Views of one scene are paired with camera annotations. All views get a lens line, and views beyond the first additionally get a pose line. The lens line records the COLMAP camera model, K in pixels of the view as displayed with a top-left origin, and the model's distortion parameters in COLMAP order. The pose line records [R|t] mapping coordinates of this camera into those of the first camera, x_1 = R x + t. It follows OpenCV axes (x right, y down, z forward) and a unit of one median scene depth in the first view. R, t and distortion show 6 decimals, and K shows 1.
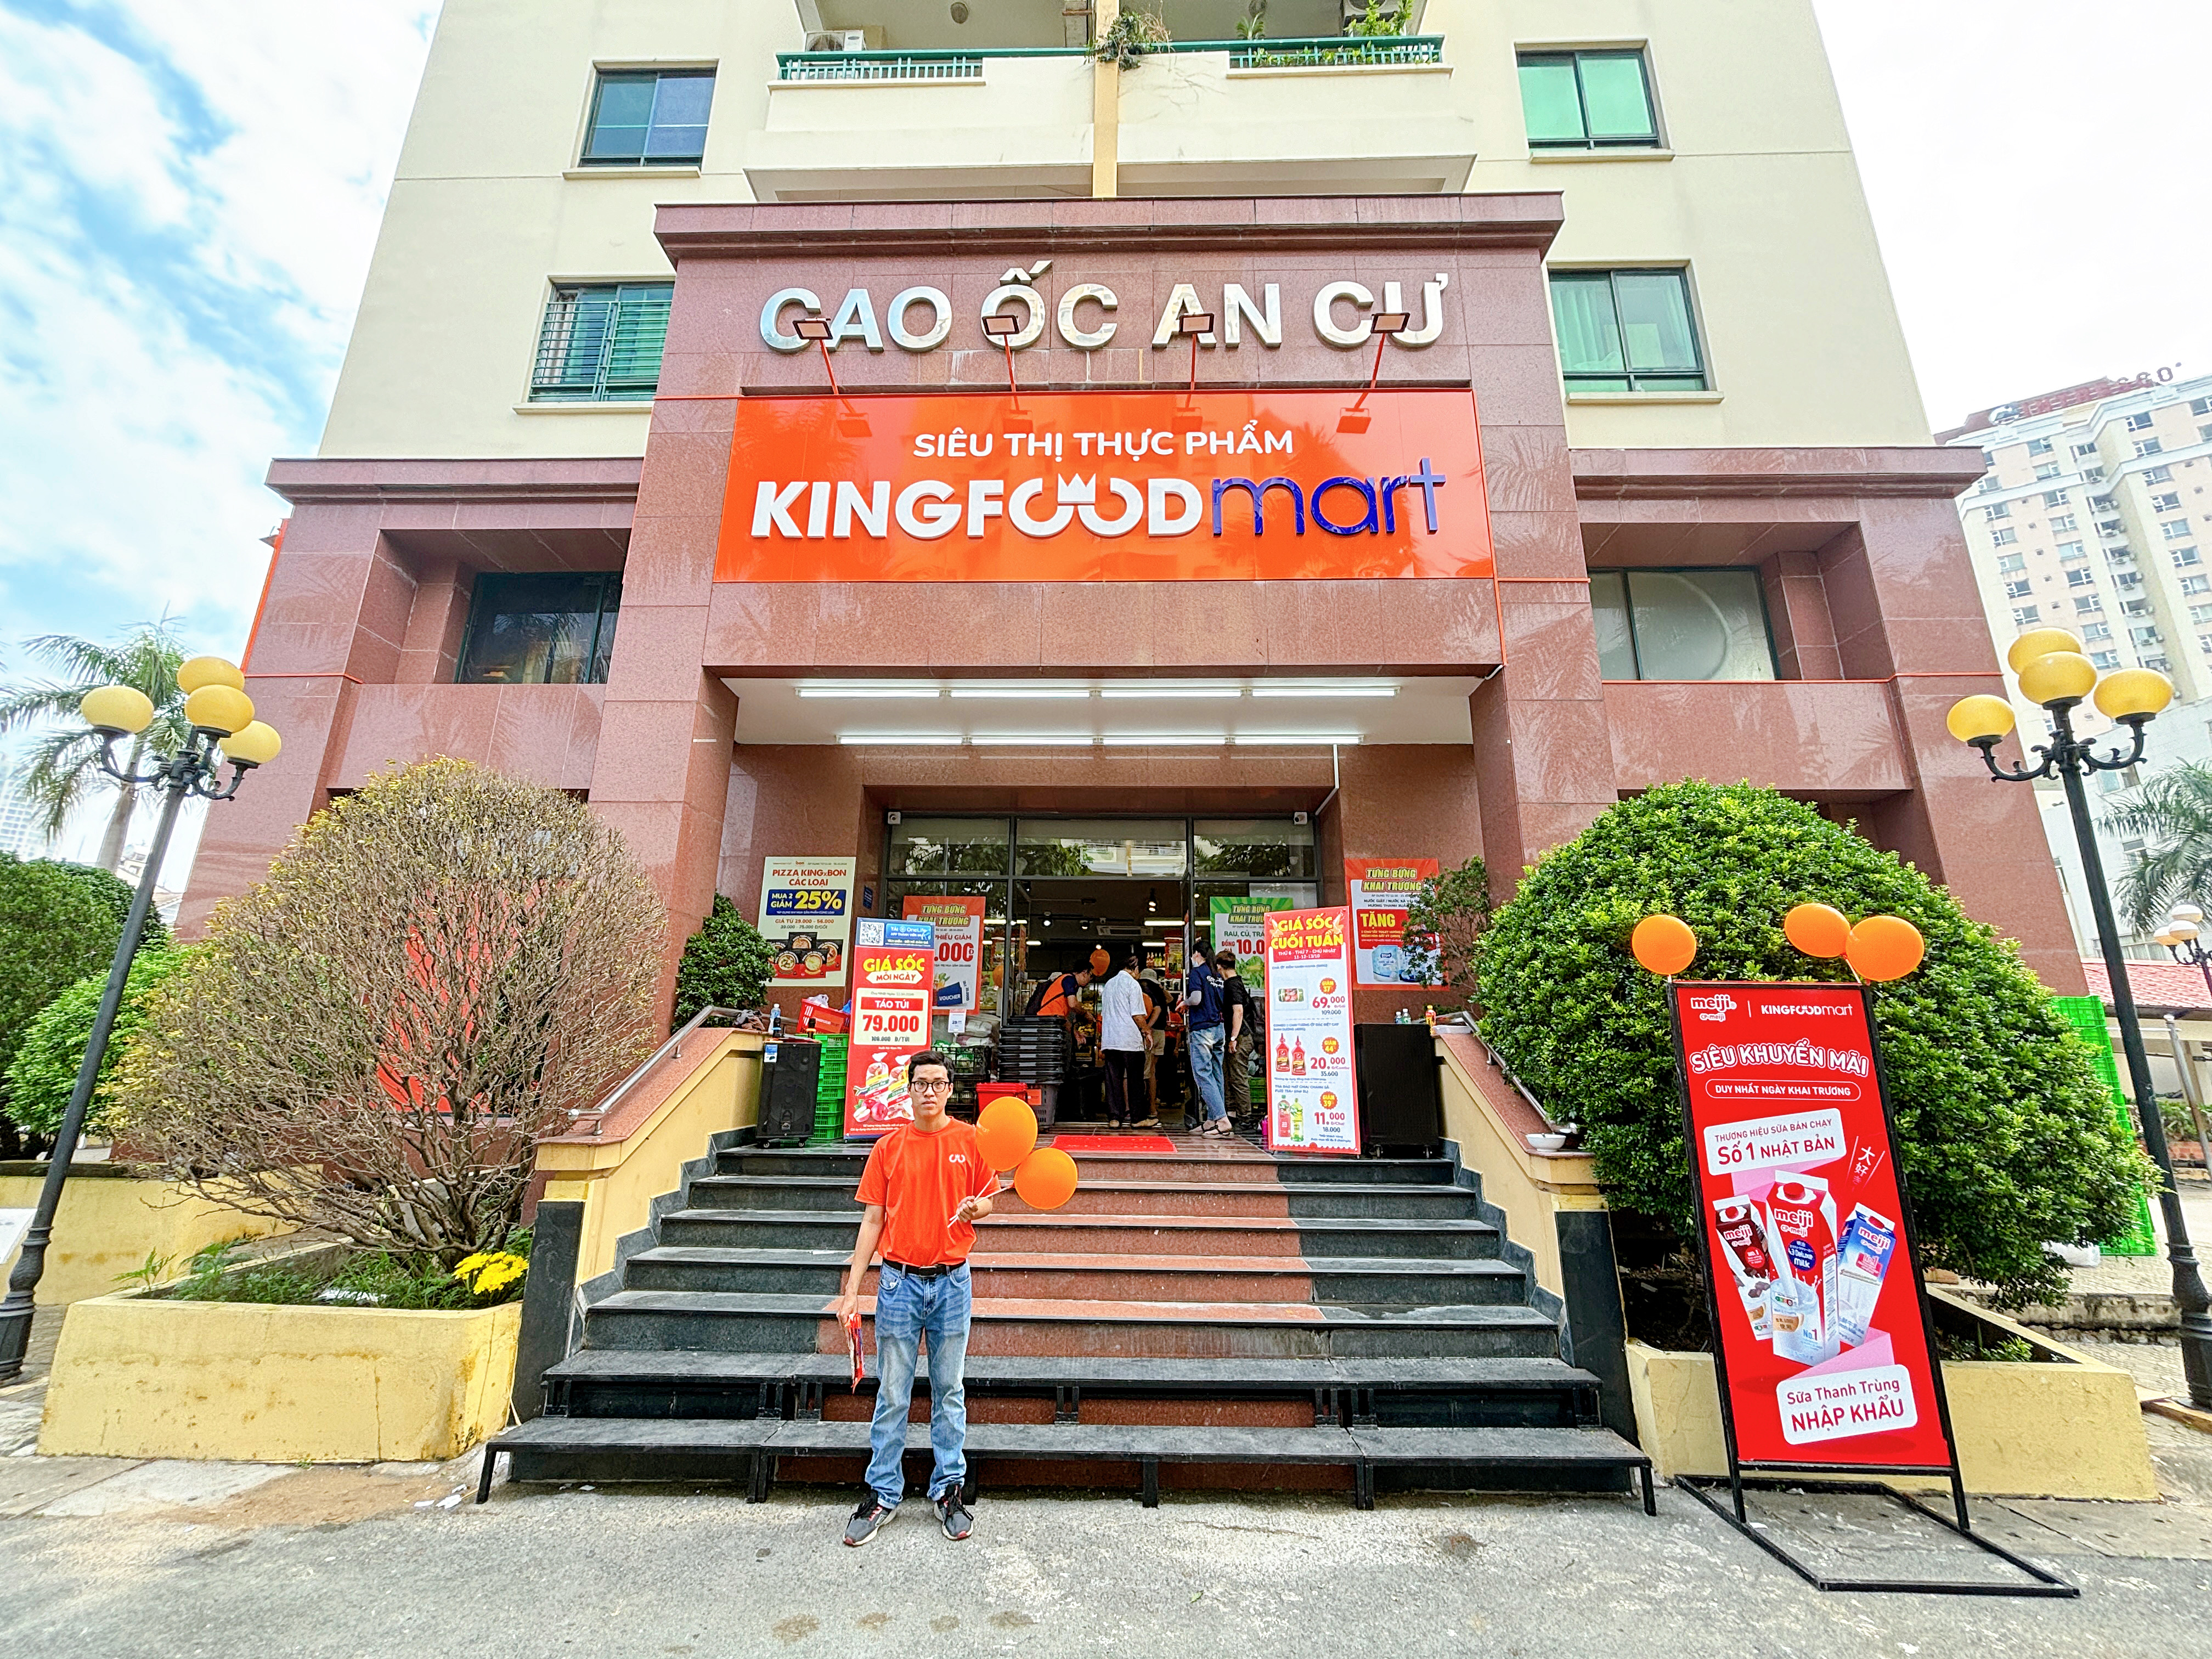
lens RADIAL K [[887.3, 0, 1115.7], [0, 887.3, 830.8], [0, 0, 1]] dist [-0.000290, -0.000137]
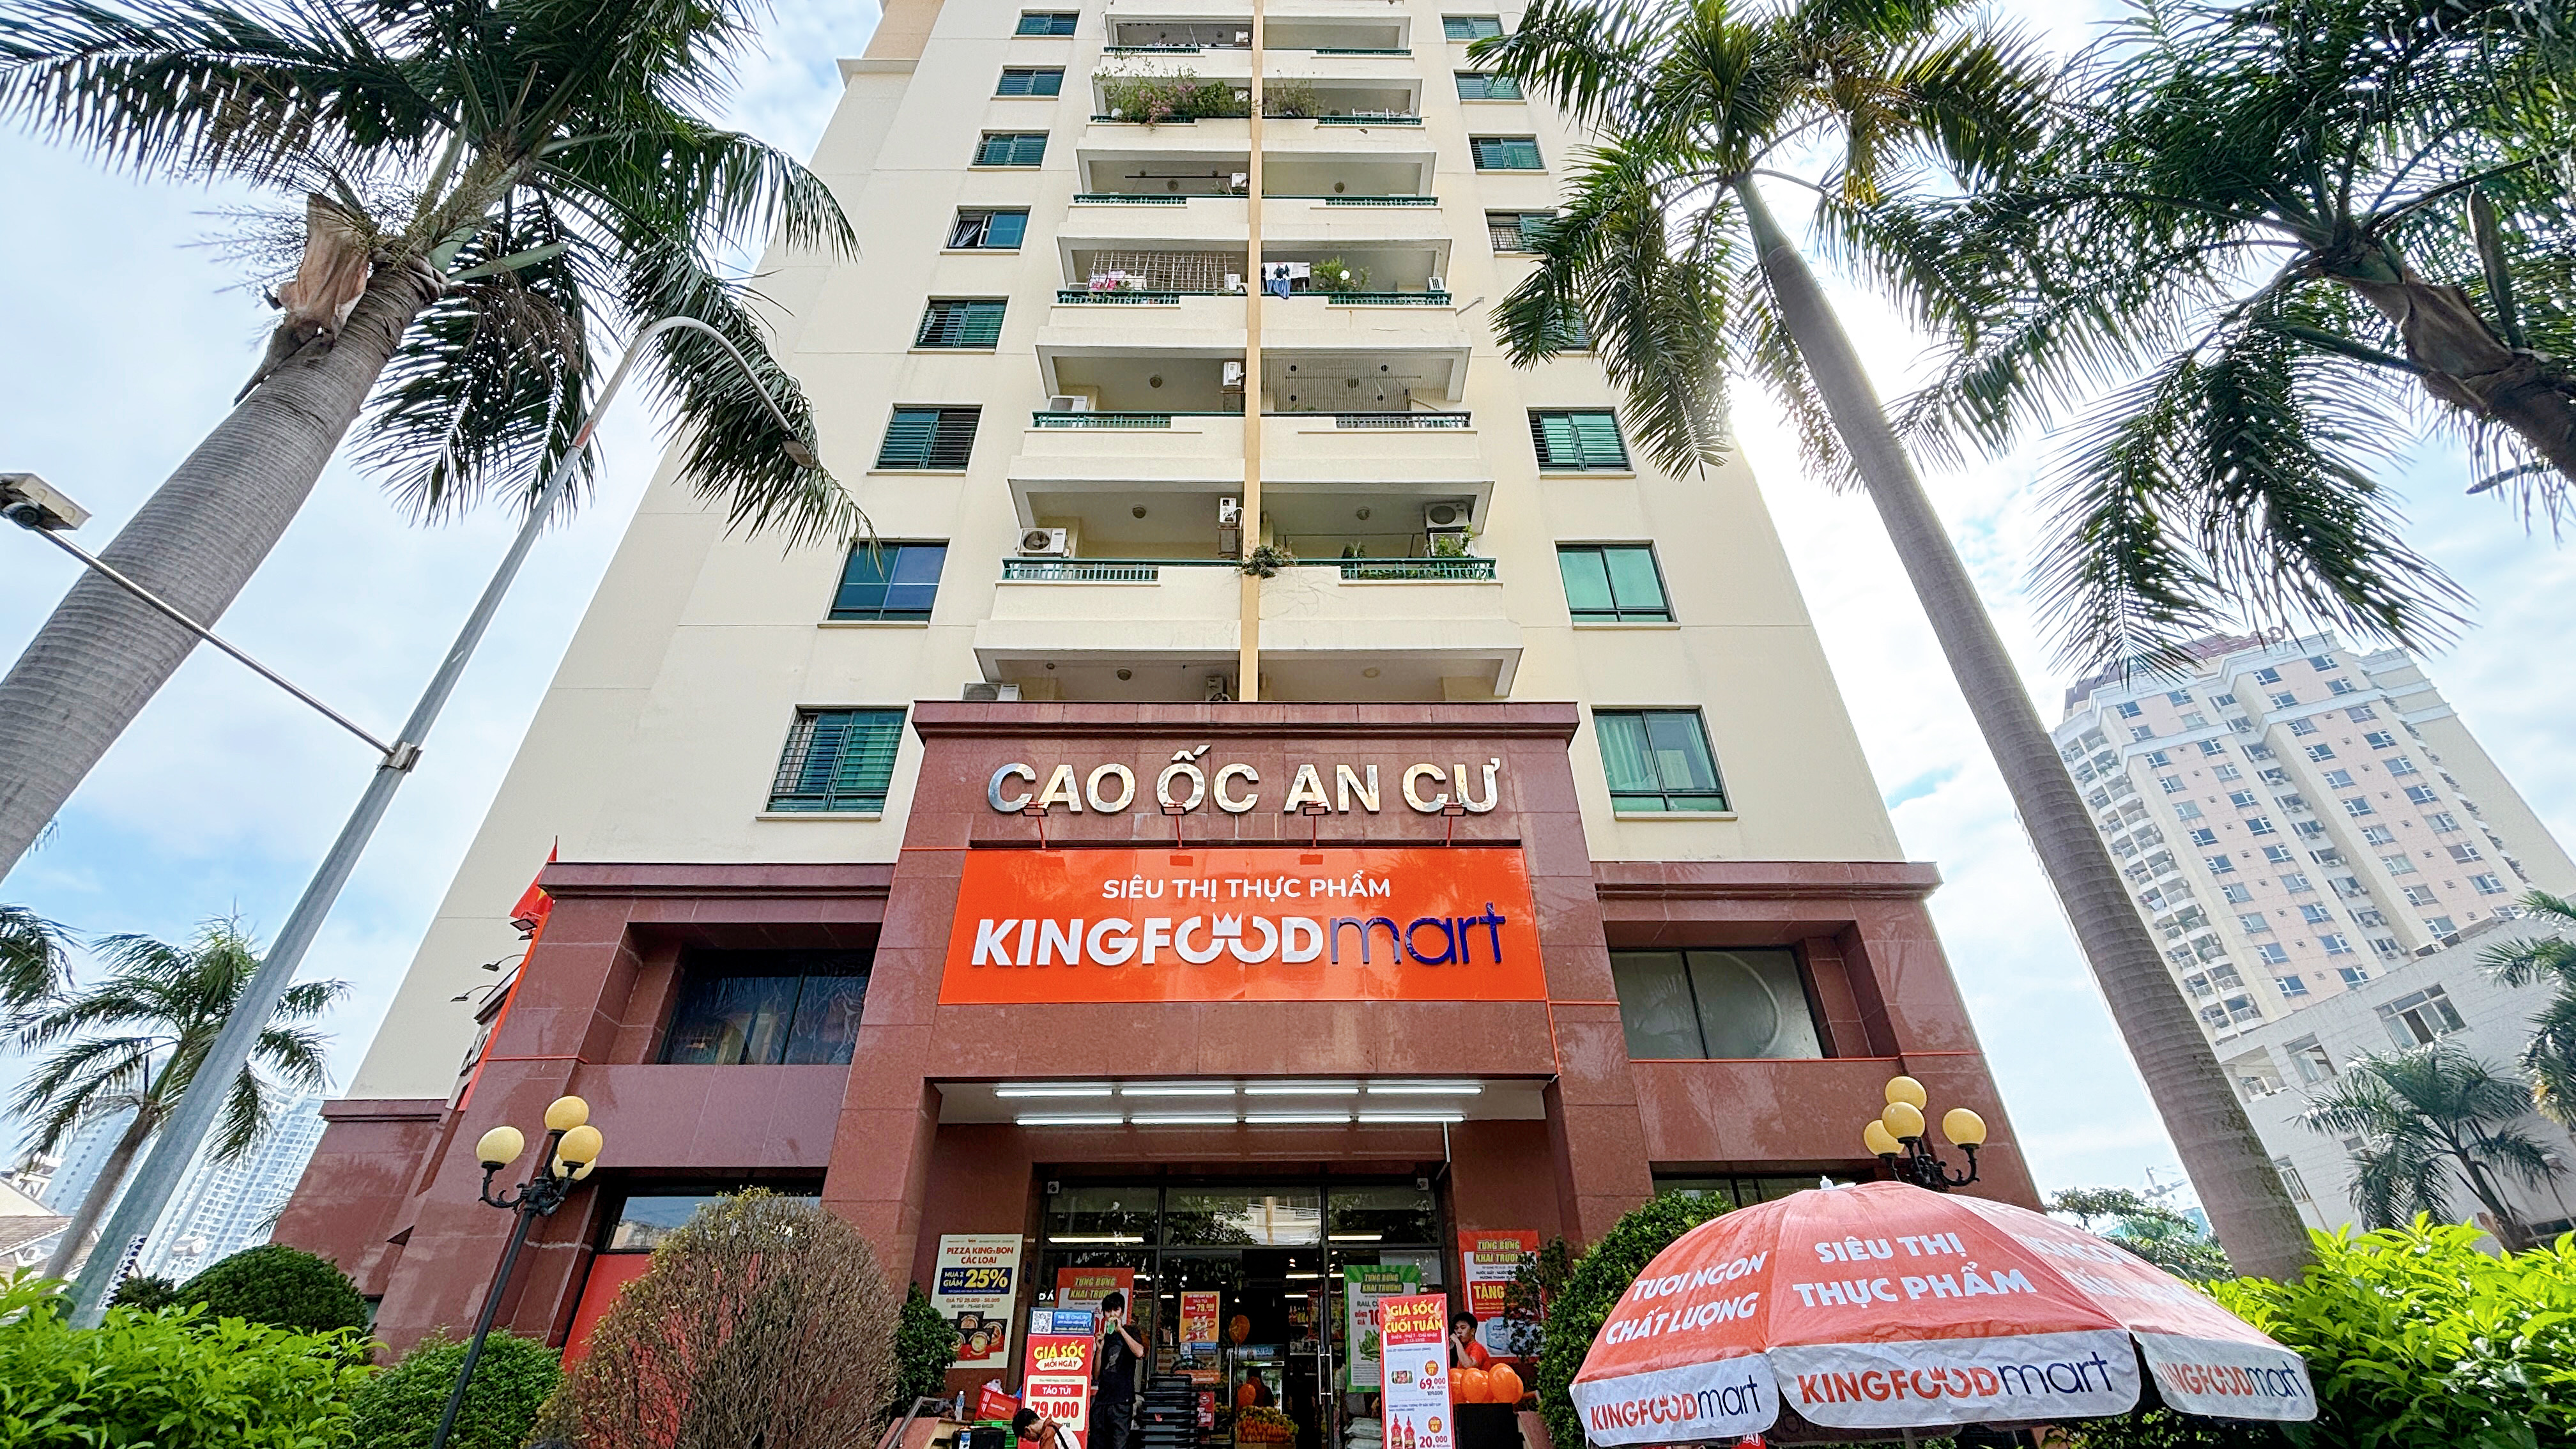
lens RADIAL K [[1036.7, 0, 1288.0], [0, 1036.7, 724.5], [0, 0, 1]] dist [0.034420, -0.019537]
pose [[0.999513, 0.001032, 0.031197, -0.002151], [0.009667, 0.940087, -0.340796, -0.133119], [-0.029680, 0.340932, 0.939619, -0.509990]]
